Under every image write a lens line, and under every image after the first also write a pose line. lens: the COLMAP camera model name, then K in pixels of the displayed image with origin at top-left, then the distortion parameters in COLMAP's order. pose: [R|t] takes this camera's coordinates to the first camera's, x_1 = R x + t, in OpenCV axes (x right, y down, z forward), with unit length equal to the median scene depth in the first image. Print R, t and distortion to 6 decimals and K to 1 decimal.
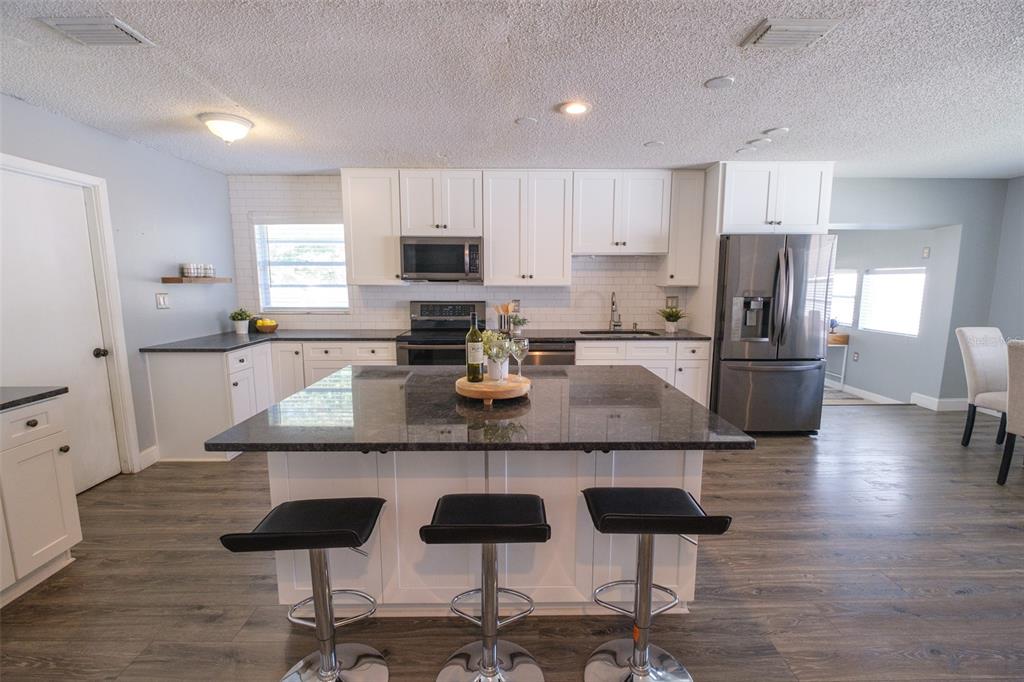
lens RADIAL K [[440.2, 0, 512.7], [0, 440.2, 341.3], [0, 0, 1]] dist [-0.004232, -0.000633]
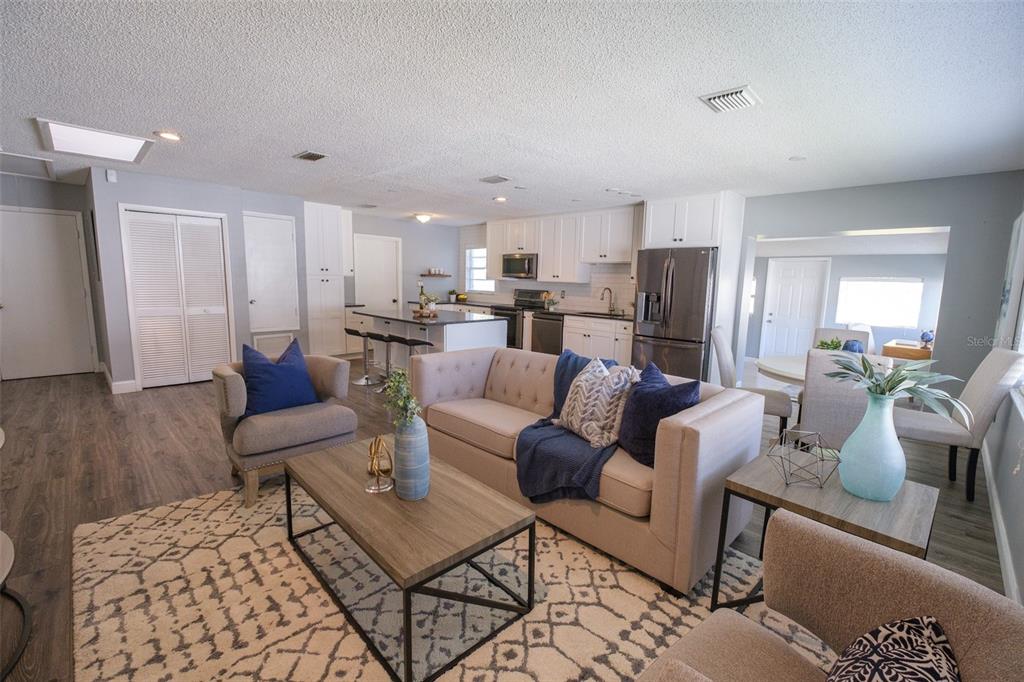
lens RADIAL K [[440.2, 0, 511.9], [0, 440.2, 339.9], [0, 0, 1]] dist [-0.004232, -0.000633]
pose [[0.693153, 0.117446, -0.711158, 1.151820], [-0.123326, 0.991411, 0.043525, 0.042502], [0.710161, 0.057534, 0.701684, -0.296901]]
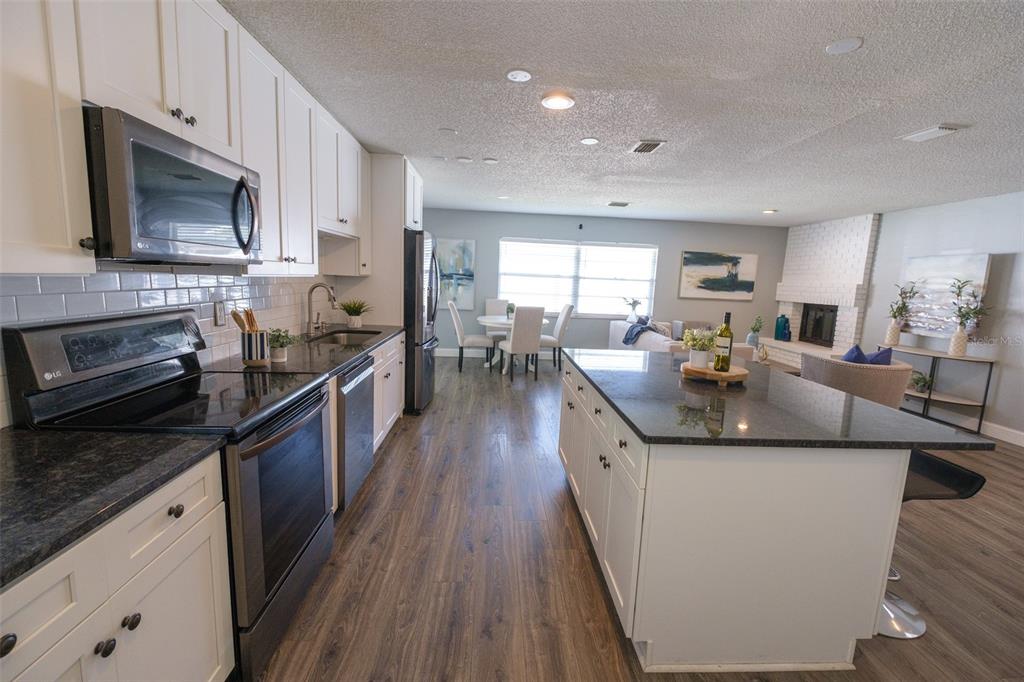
lens RADIAL K [[440.2, 0, 514.4], [0, 440.2, 338.2], [0, 0, 1]] dist [-0.004232, -0.000633]
pose [[-0.046828, -0.142717, 0.988655, -0.560705], [0.095037, 0.984615, 0.146635, -0.102791], [-0.994372, 0.100825, -0.032545, 0.740897]]
